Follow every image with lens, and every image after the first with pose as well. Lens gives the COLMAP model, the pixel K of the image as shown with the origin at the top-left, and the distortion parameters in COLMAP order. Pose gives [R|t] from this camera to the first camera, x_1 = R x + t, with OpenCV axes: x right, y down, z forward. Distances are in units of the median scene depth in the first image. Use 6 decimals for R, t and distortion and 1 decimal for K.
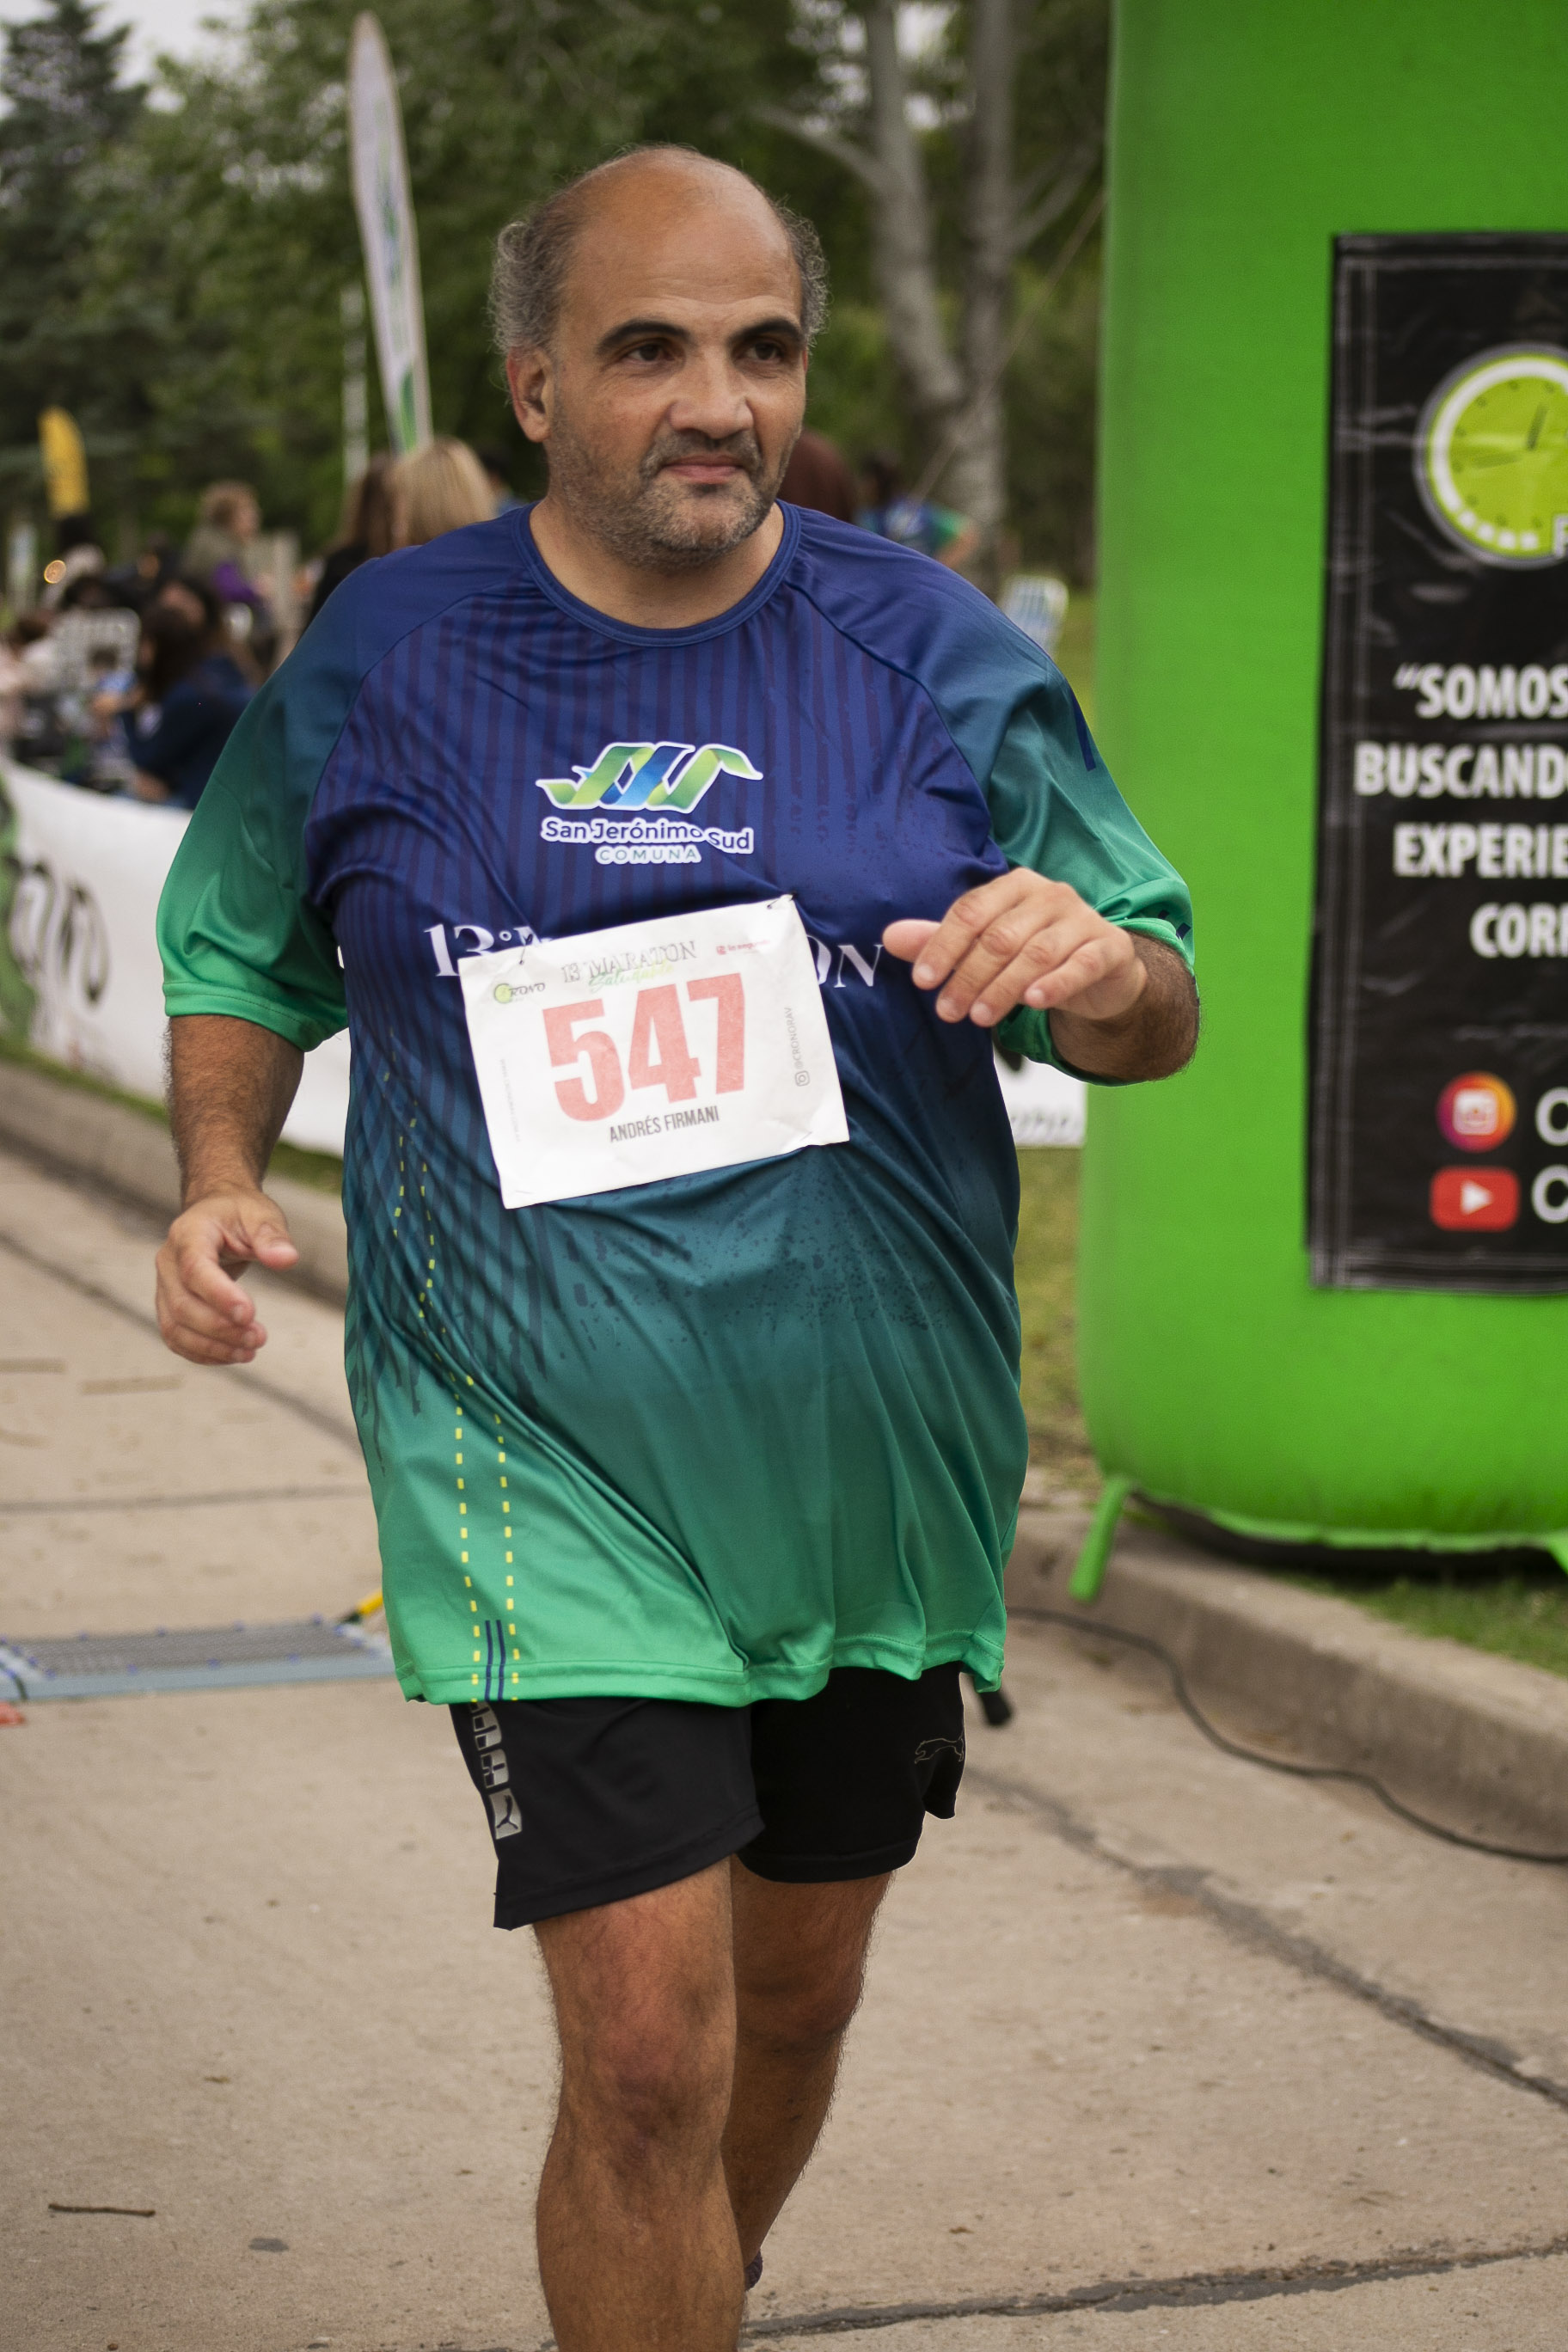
lens RADIAL K [[5503.1, 0, 784.0], [0, 5503.1, 1176.0], [0, 0, 1]] dist [-0.066018, 0.631276]
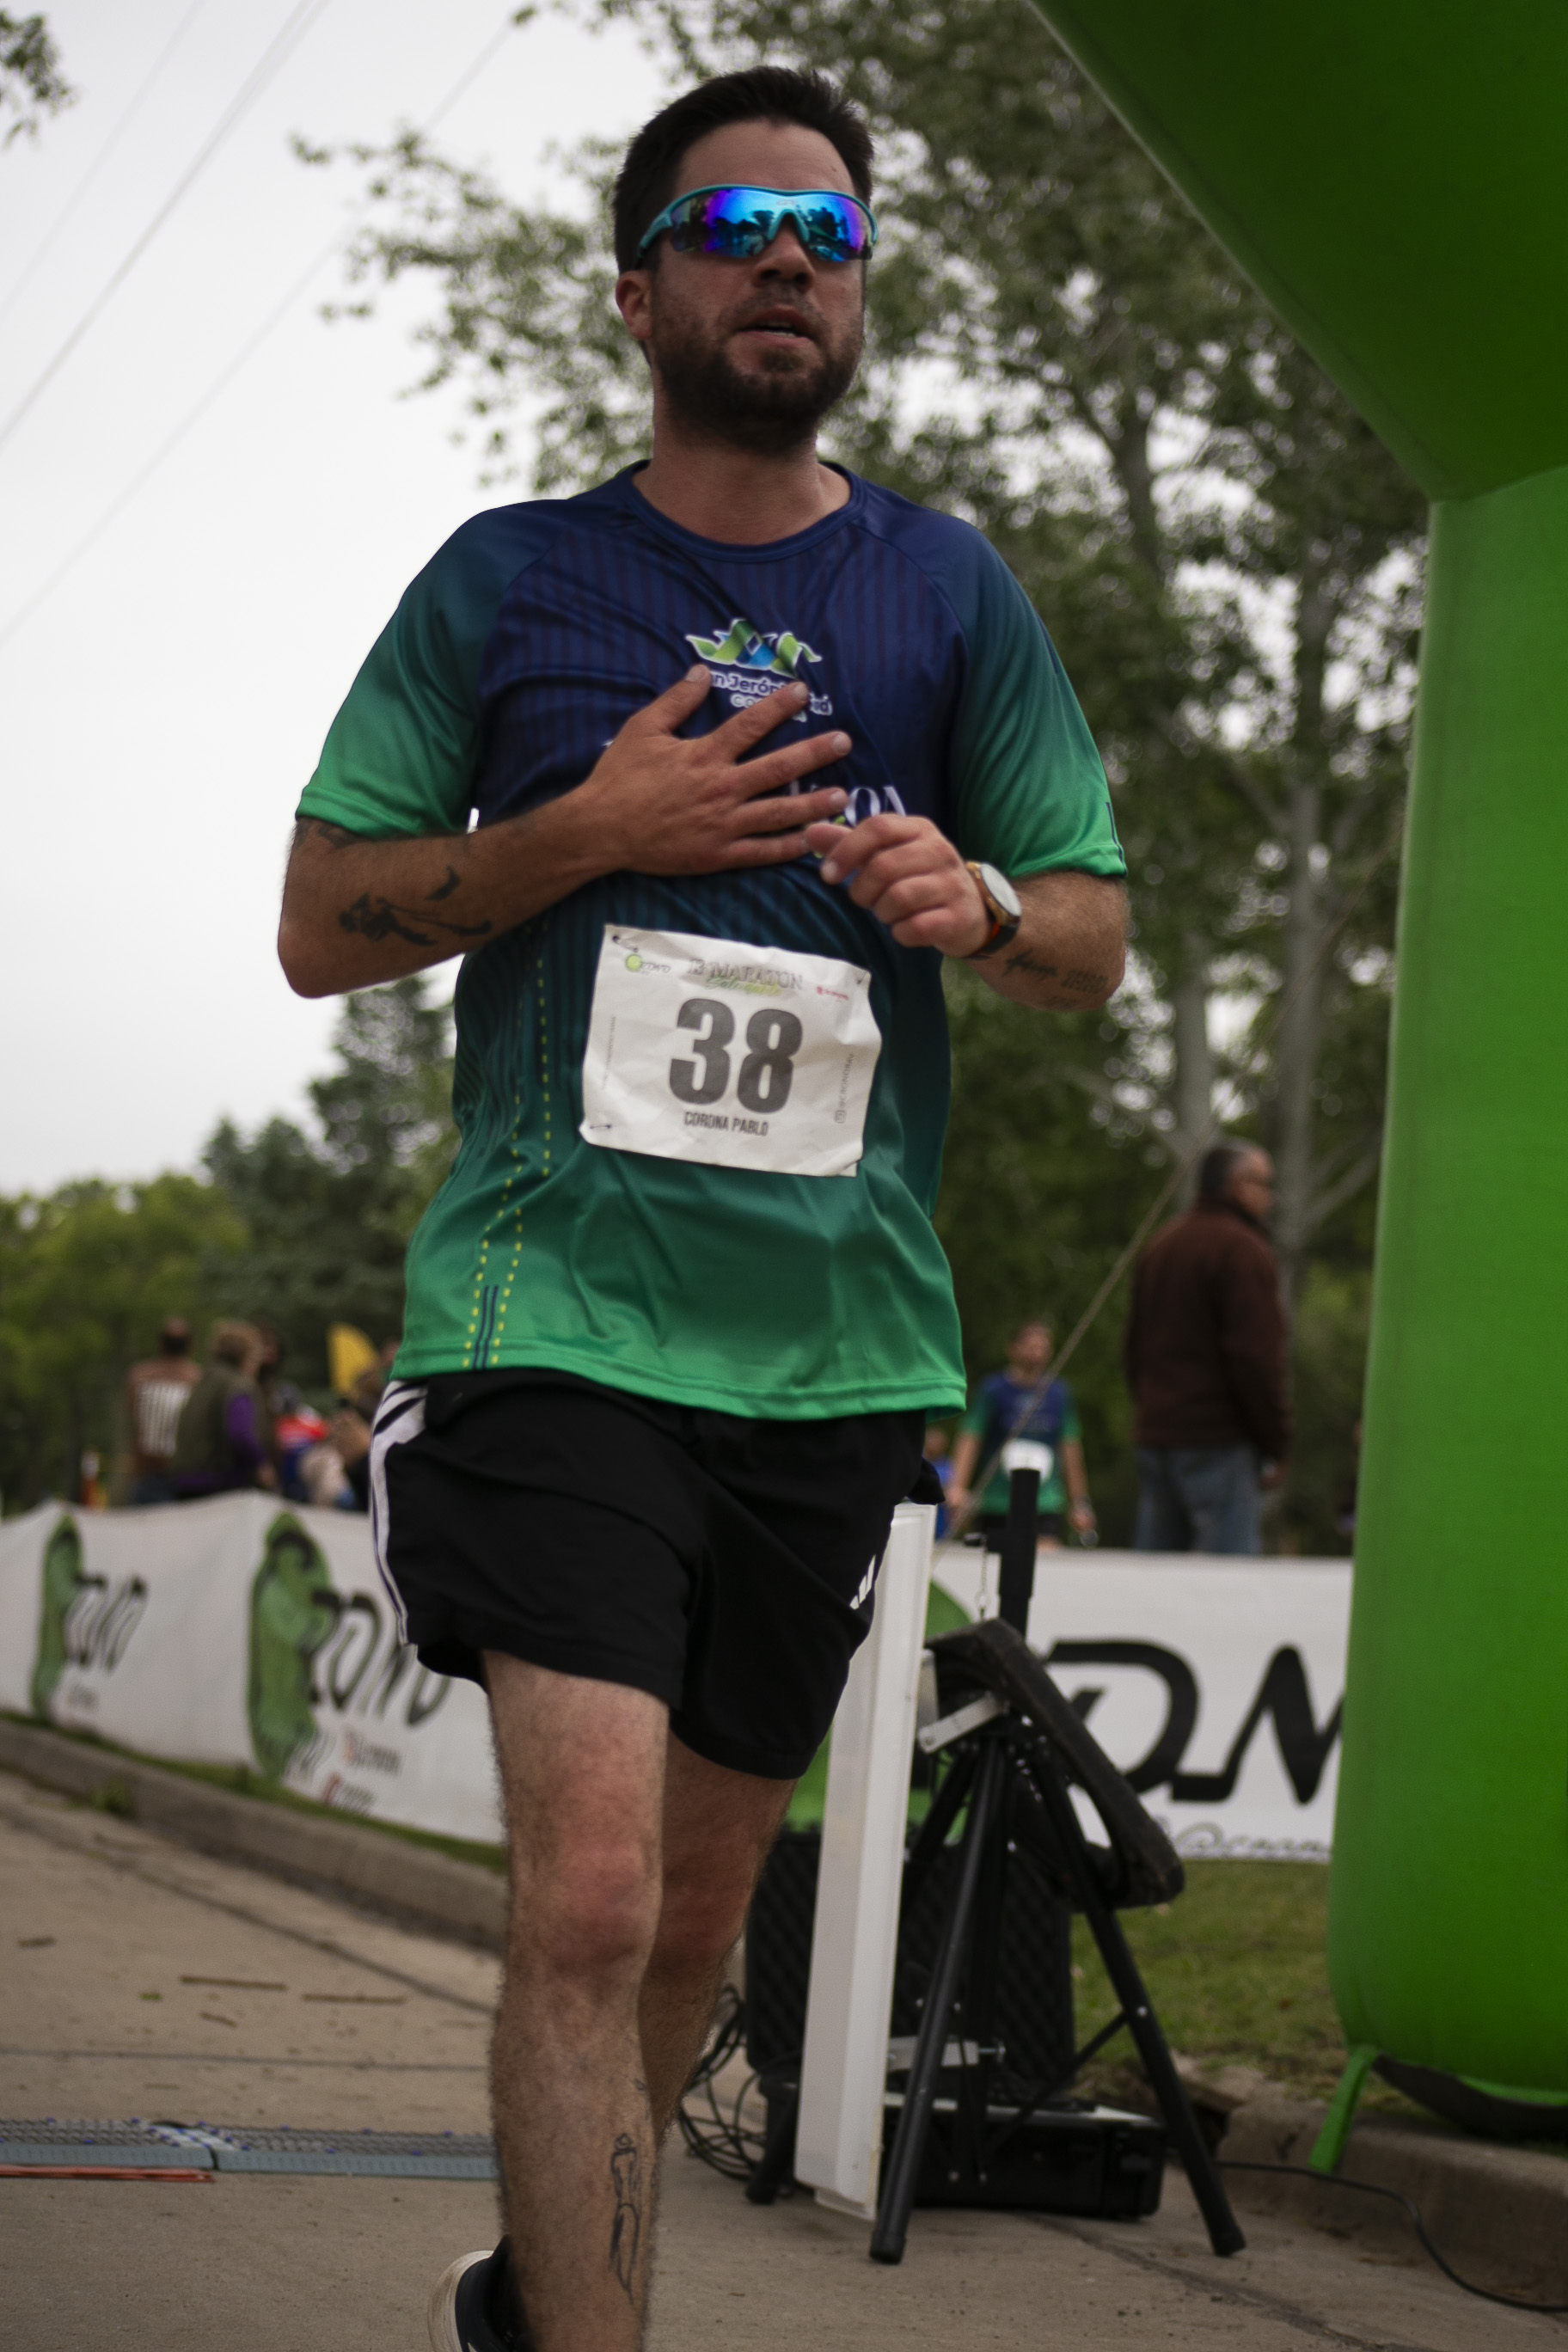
lens RADIAL K [[5433.2, 0, 784.0], [0, 5433.2, 1176.0], [0, 0, 1]] dist [-0.097739, 0.935377]
pose [[0.996907, 0.054868, -0.056271, 0.005022], [-0.064482, 0.980345, -0.186457, 0.096444], [0.044935, 0.189509, 0.980850, 0.041220]]
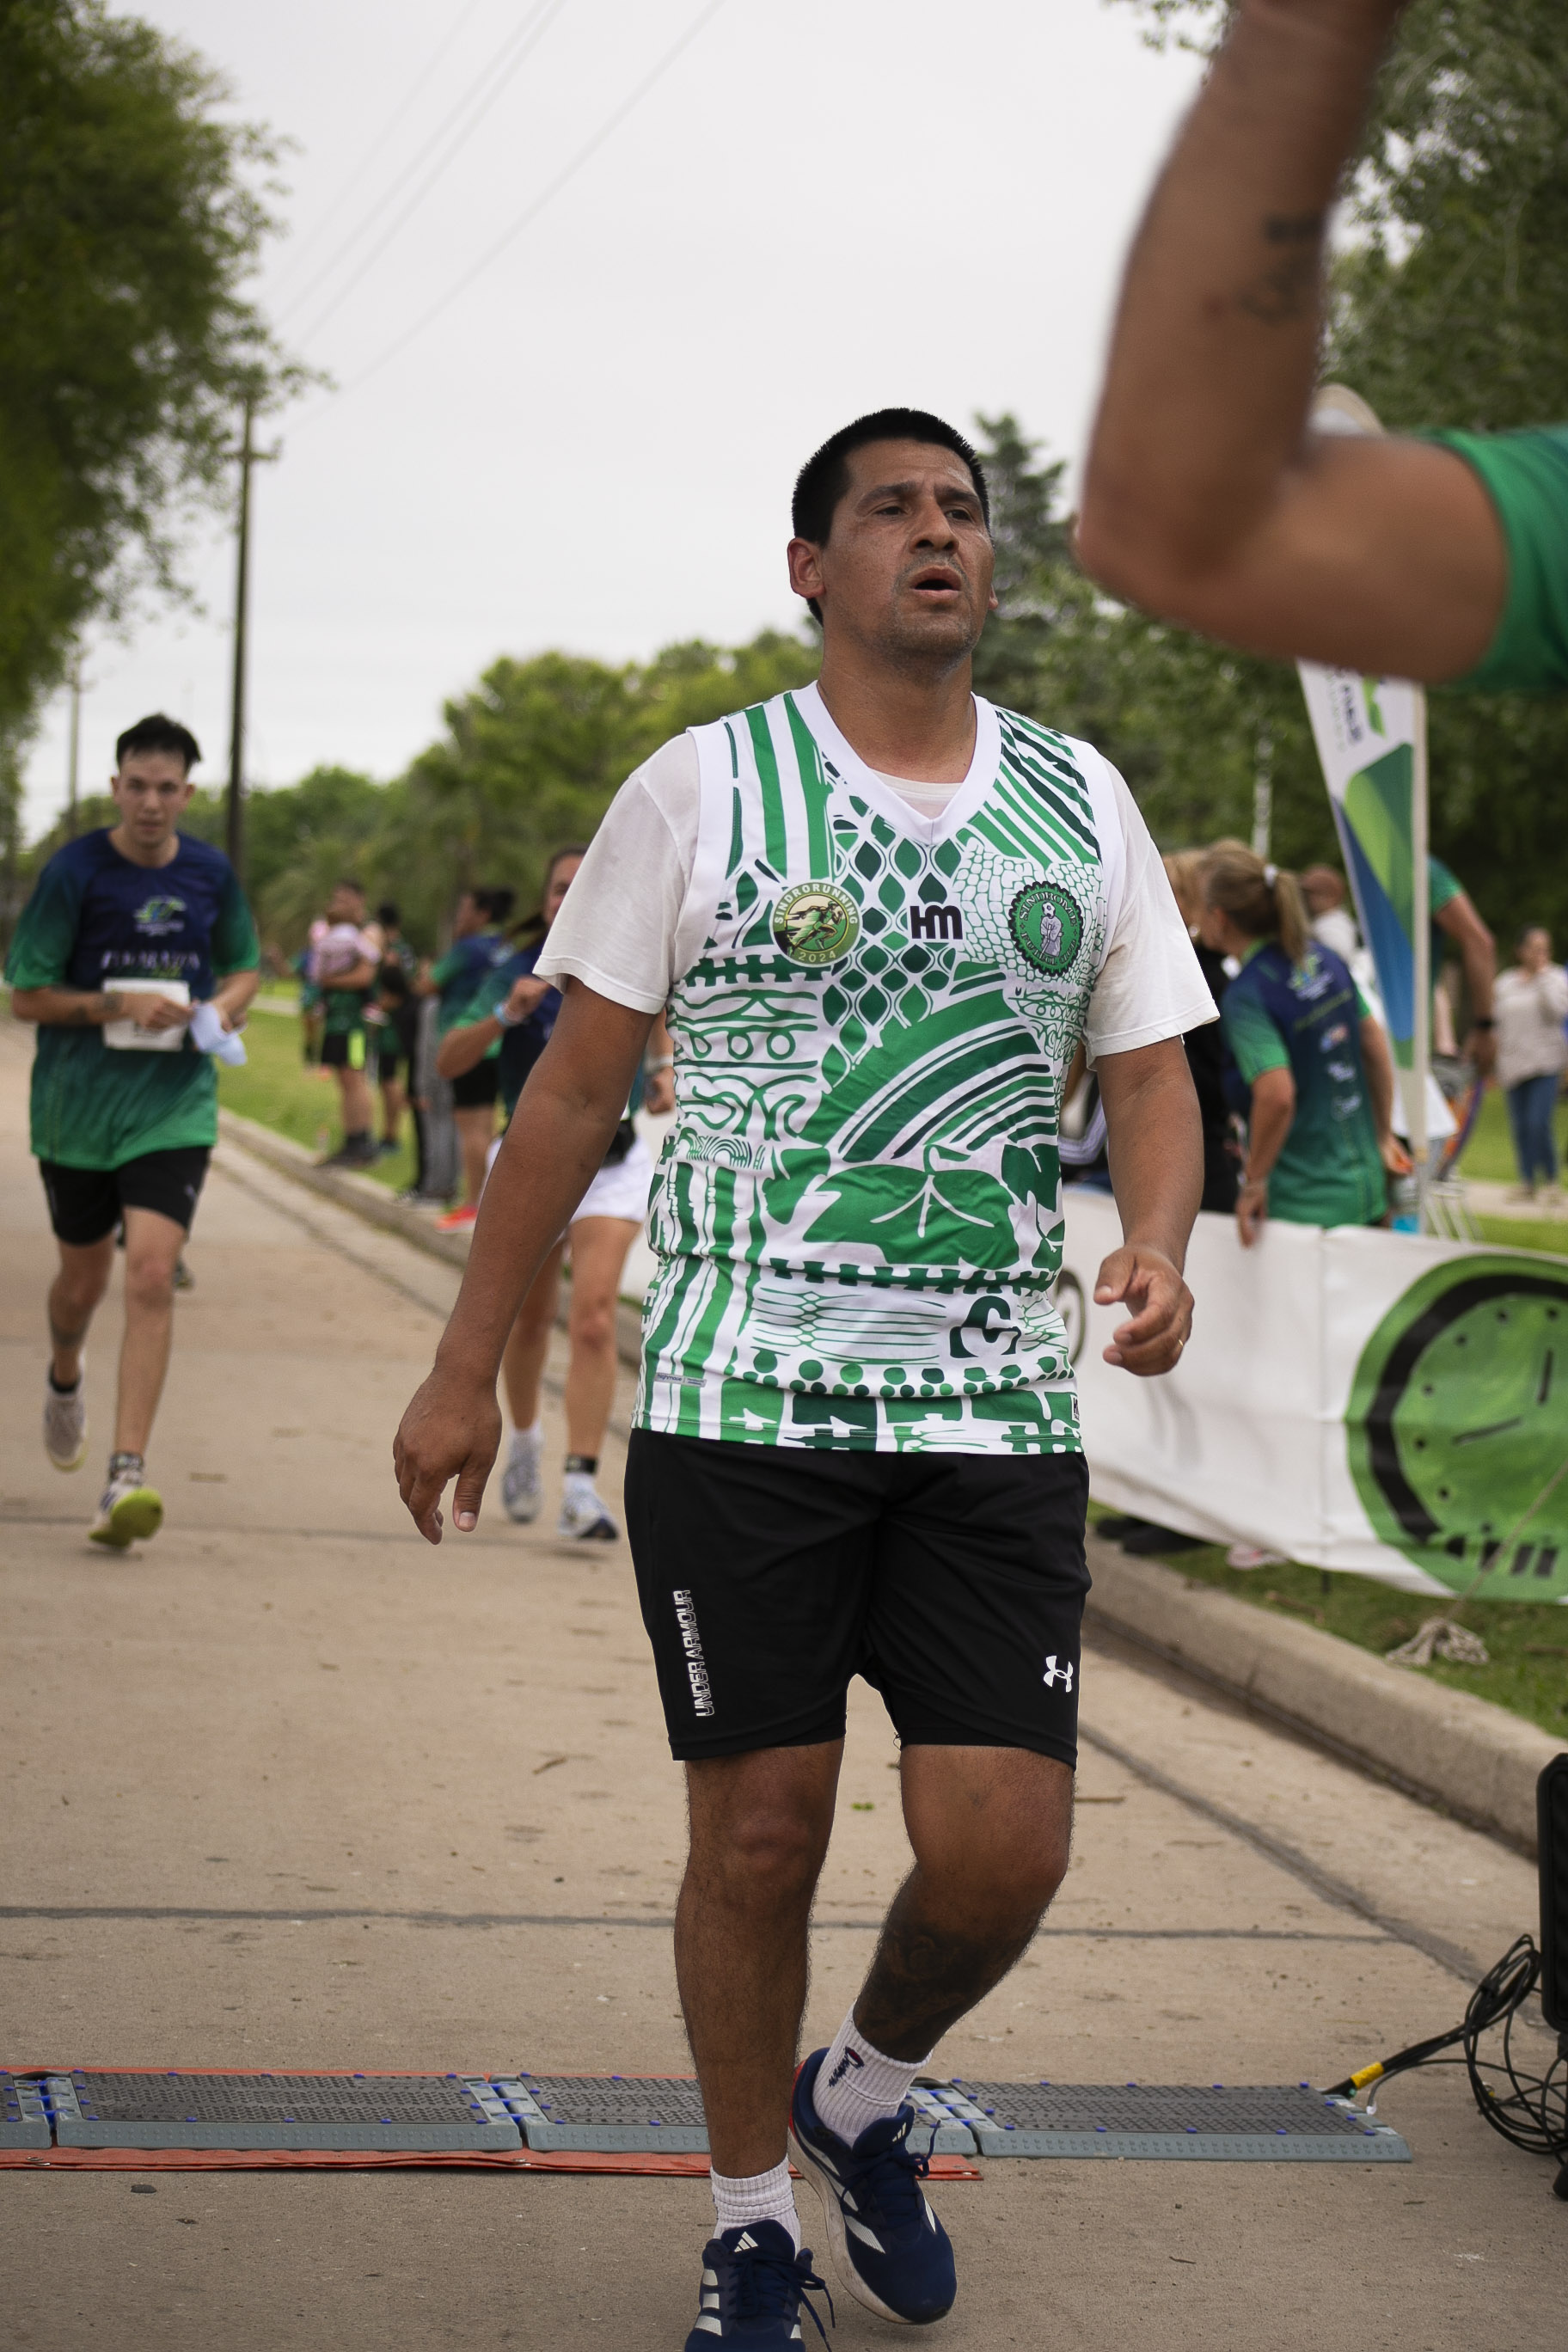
lens RADIAL K [[5343.2, 0, 784.0], [0, 5343.2, 1176.0], [0, 0, 1]] dist [-0.078879, 0.516958]
pose [[0.985691, 0.059281, -0.157793, -0.042253], [-0.071375, 0.994840, -0.072109, 0.002194], [0.152704, 0.082340, 0.984836, 0.128315]]
